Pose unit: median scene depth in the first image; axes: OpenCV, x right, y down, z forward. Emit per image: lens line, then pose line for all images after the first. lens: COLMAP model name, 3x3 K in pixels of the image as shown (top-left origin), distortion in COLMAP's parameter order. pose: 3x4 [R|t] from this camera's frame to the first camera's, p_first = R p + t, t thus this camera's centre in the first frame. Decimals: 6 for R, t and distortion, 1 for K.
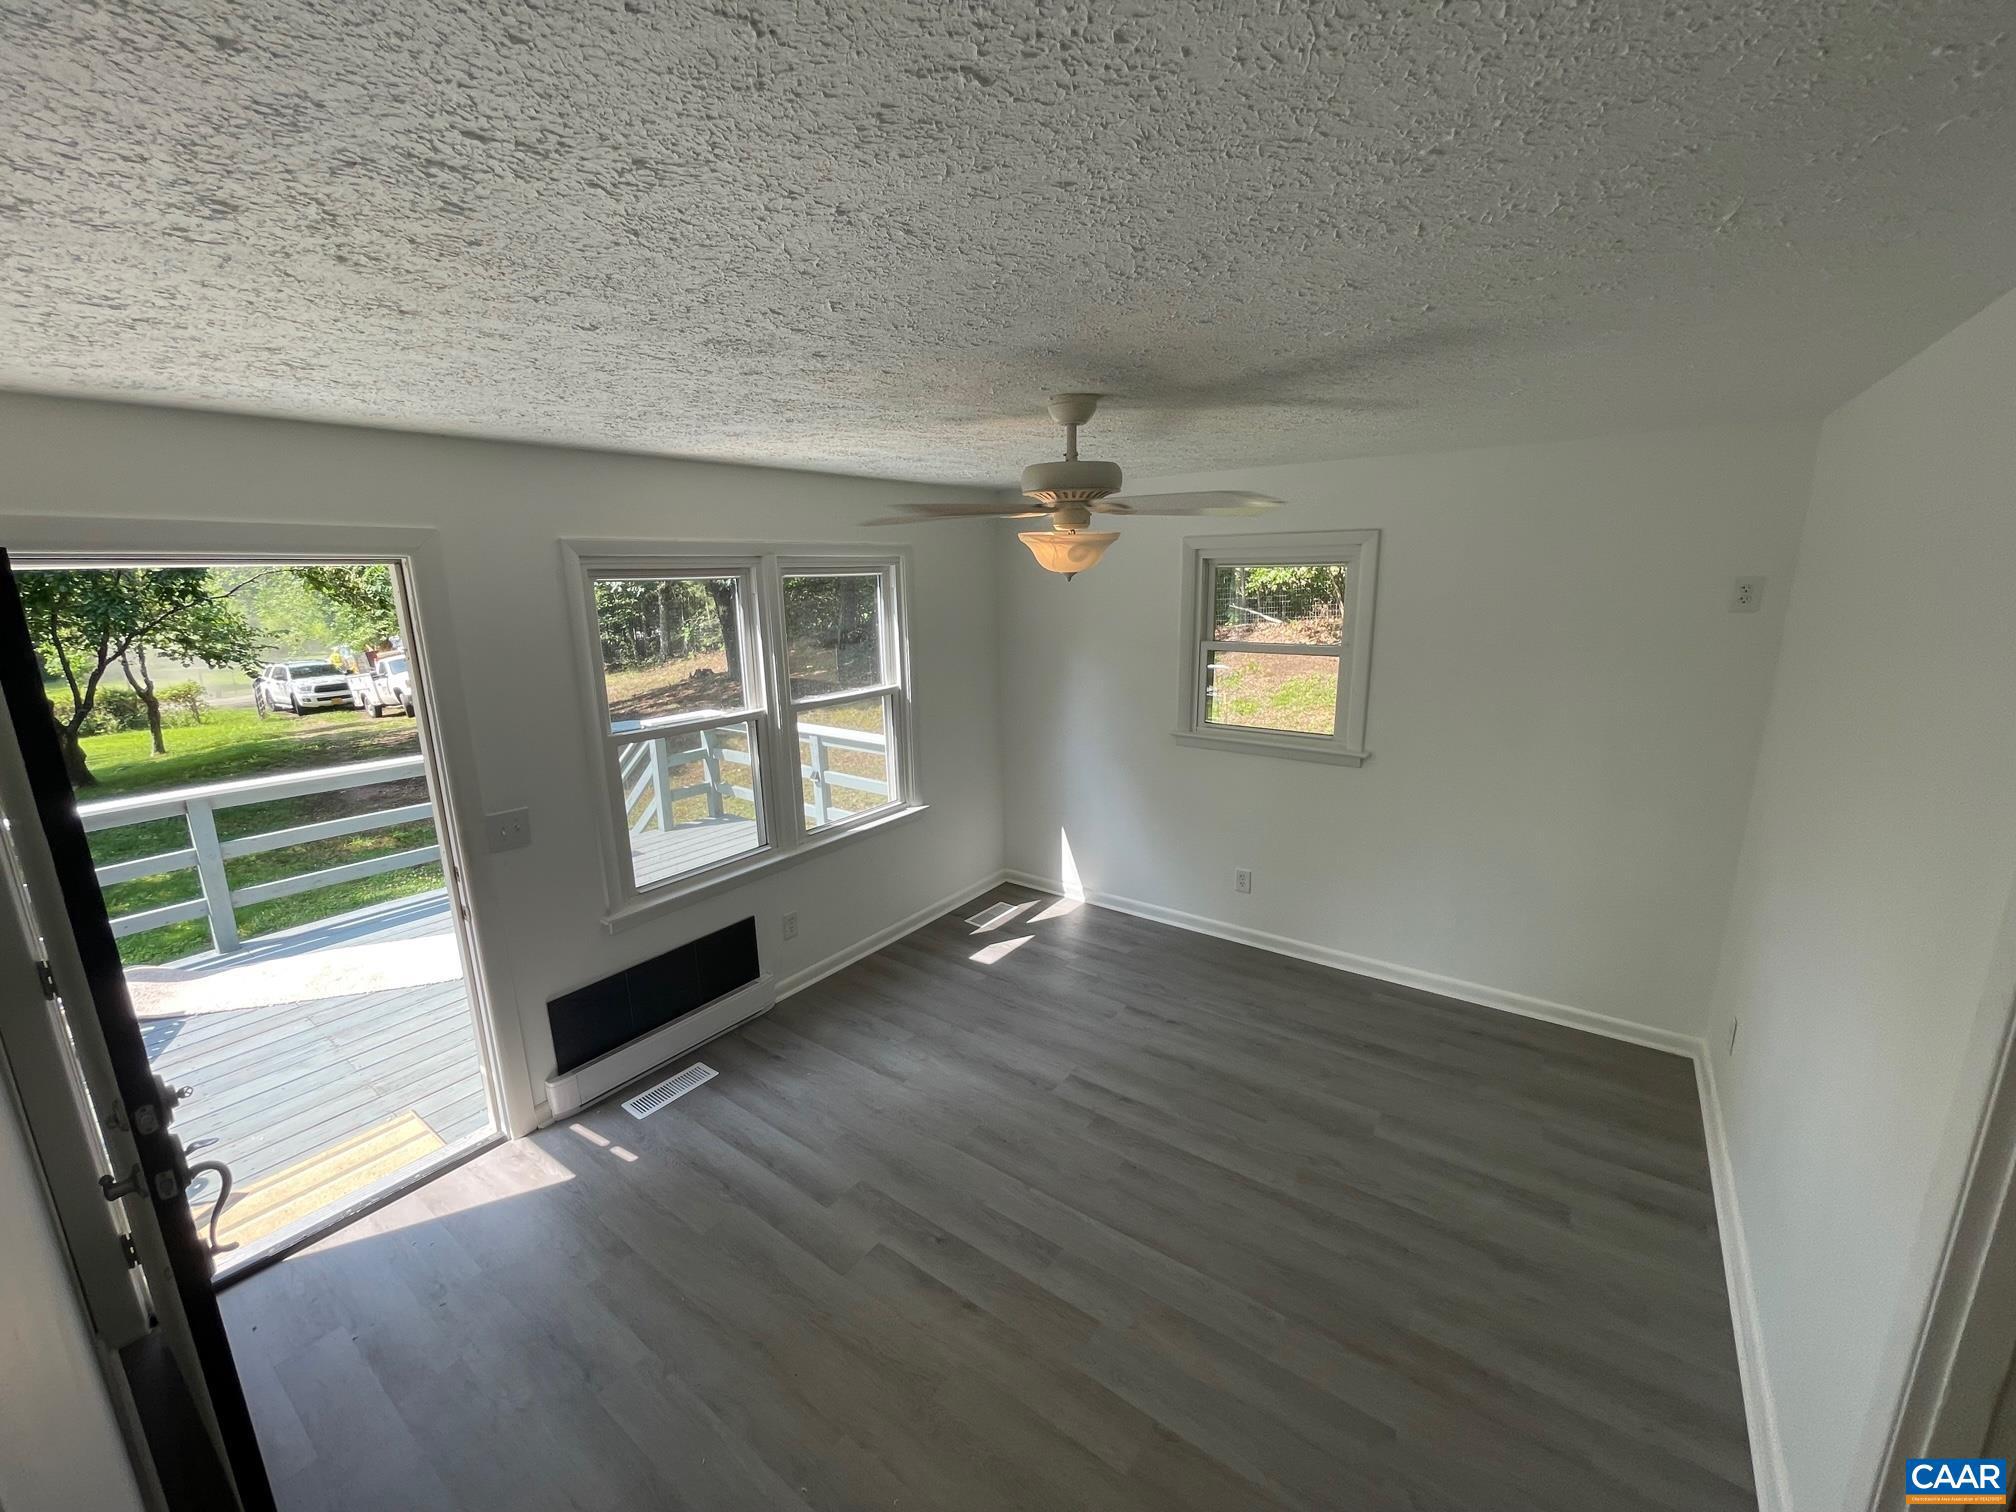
lens RADIAL K [[824.1, 0, 999.8], [0, 824.1, 755.9], [0, 0, 1]] dist [0.015858, 0.000121]
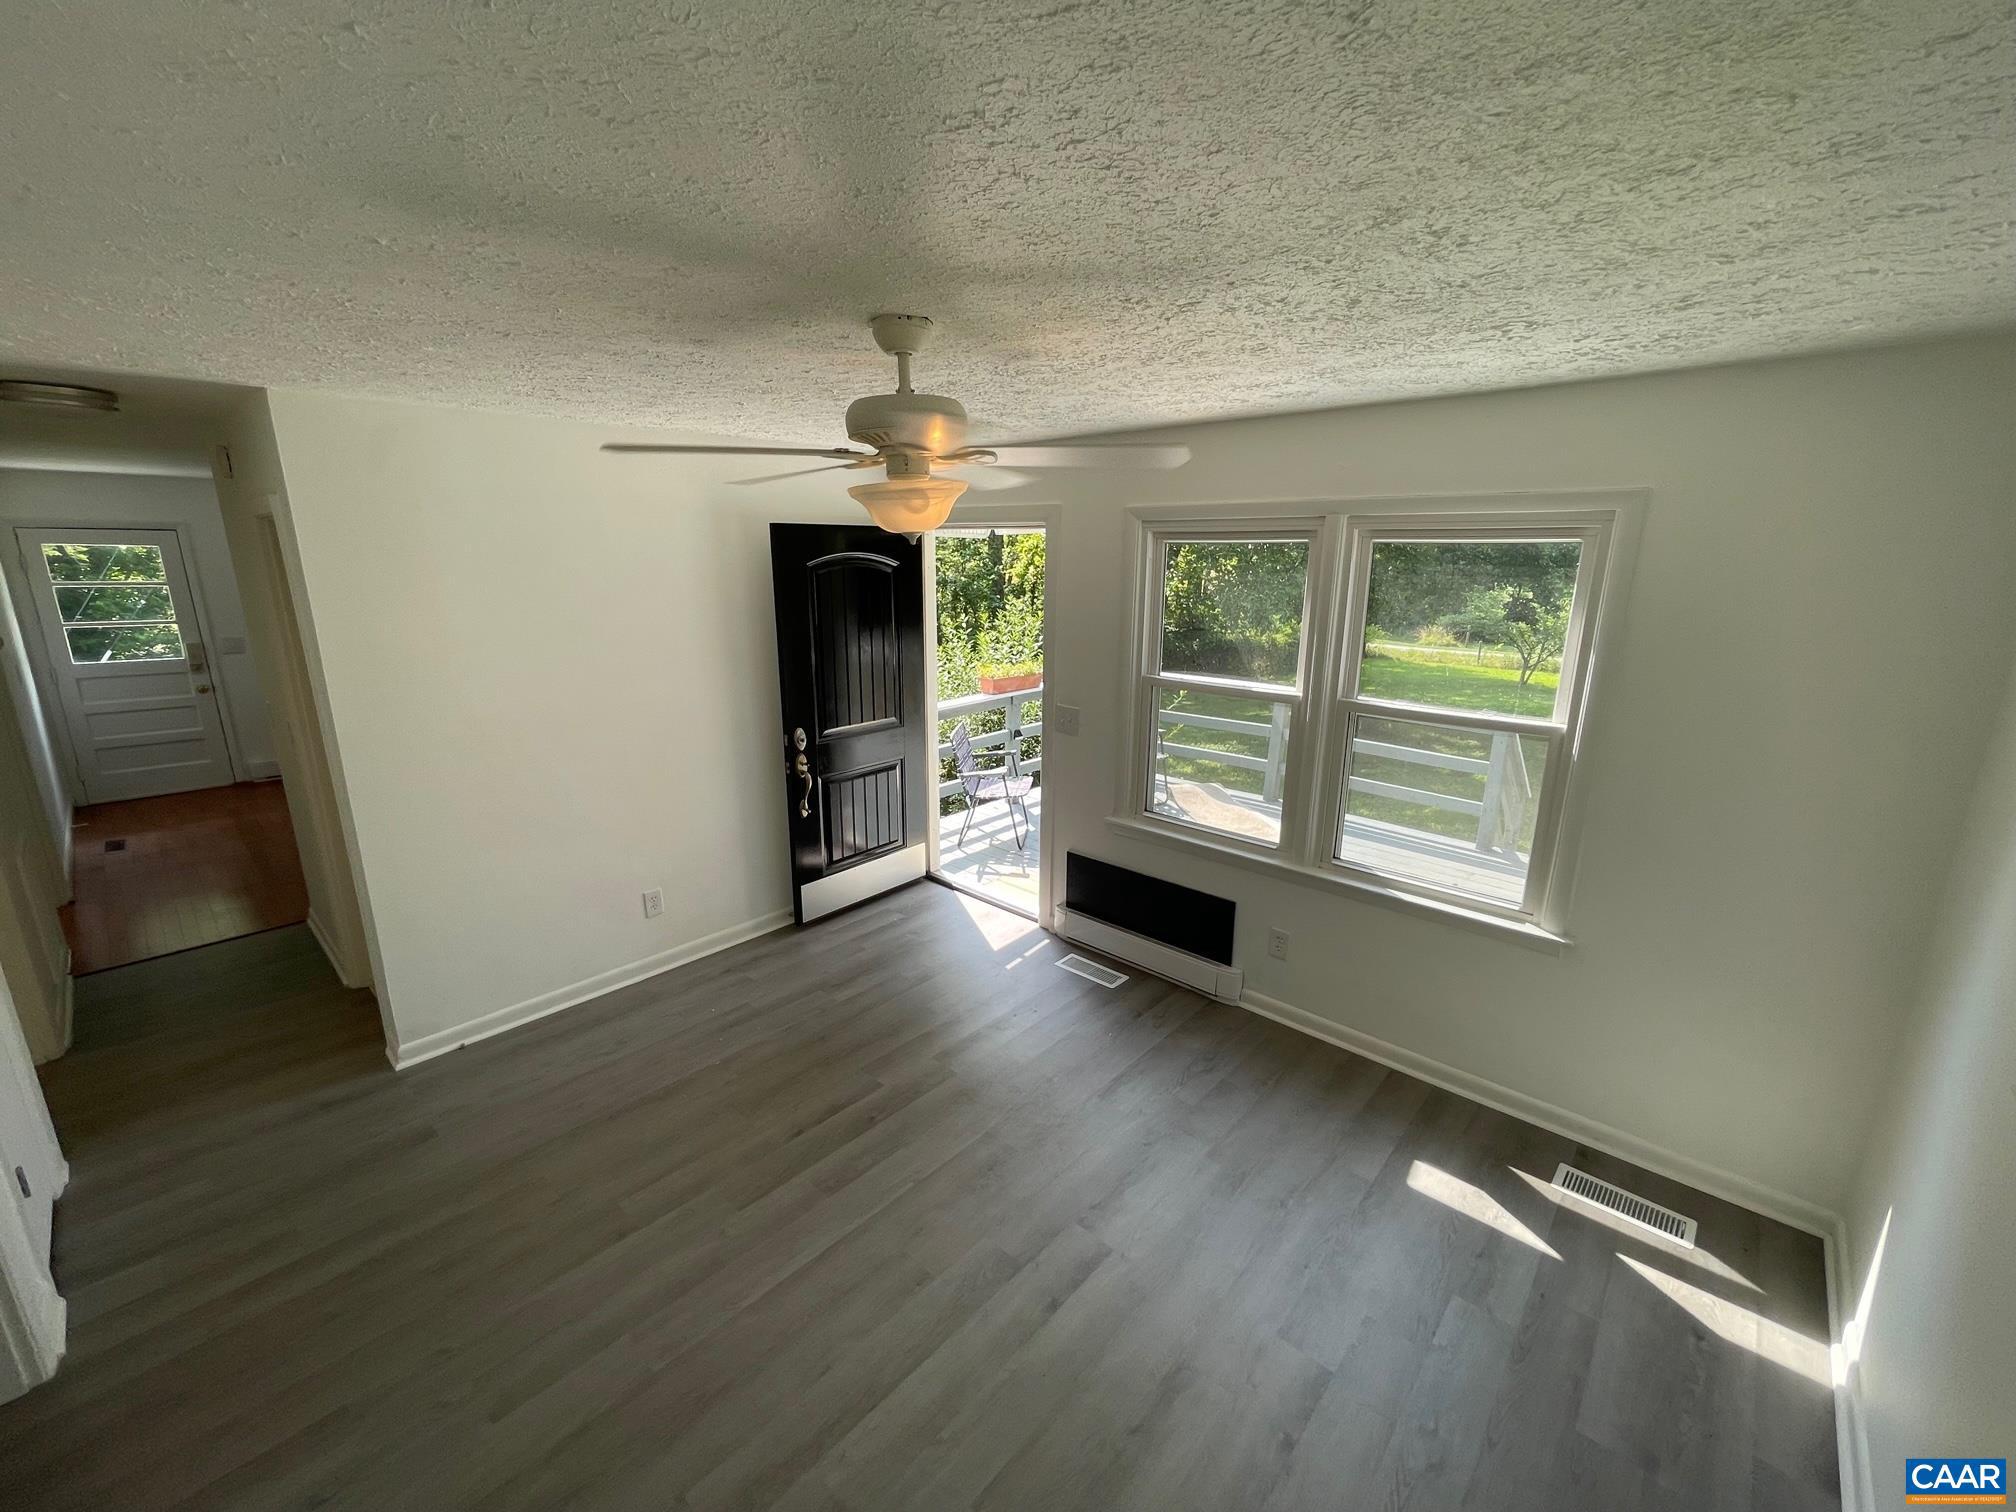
lens RADIAL K [[824.1, 0, 999.0], [0, 824.1, 754.1], [0, 0, 1]] dist [0.015858, 0.000121]
pose [[-0.101187, 0.263047, -0.959462, 0.587370], [-0.224340, 0.933539, 0.279600, -0.168080], [0.969243, 0.243537, -0.035451, 0.724010]]
